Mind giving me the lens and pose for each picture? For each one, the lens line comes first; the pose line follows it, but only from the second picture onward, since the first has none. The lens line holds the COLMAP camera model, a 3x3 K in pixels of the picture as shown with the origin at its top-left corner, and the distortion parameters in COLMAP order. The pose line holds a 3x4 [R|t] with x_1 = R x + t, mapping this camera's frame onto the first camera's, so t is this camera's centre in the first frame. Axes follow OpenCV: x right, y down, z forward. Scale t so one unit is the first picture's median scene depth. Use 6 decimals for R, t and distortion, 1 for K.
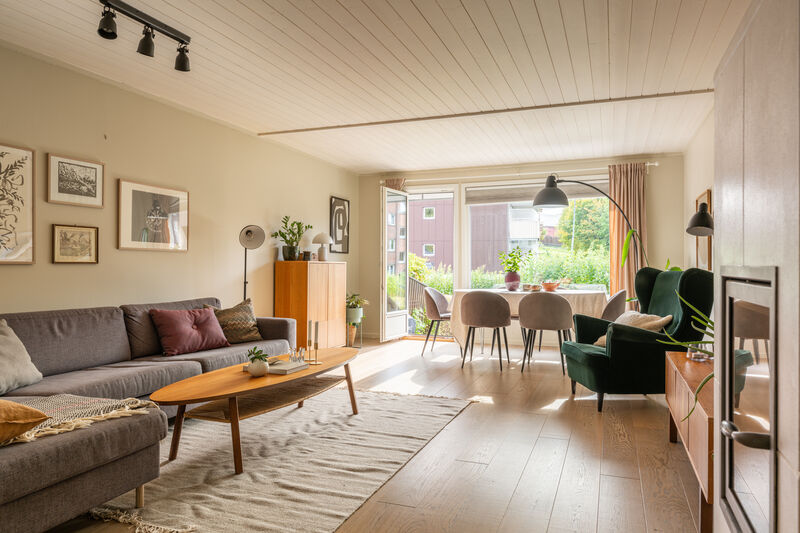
lens RADIAL K [[544.2, 0, 400.0], [0, 544.2, 266.5], [0, 0, 1]] dist [0.002435, 0.000618]
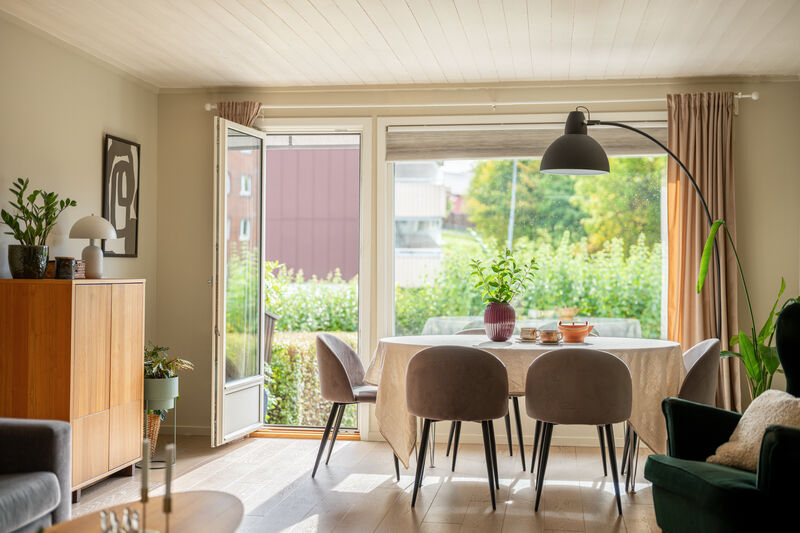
lens RADIAL K [[1035.2, 0, 400.0], [0, 1035.2, 266.5], [0, 0, 1]] dist [-0.004178, -0.038808]
pose [[0.975160, 0.006384, 0.221410, -0.083062], [-0.006648, 0.999978, 0.000448, -0.020764], [-0.221402, -0.001908, 0.975181, 0.096382]]
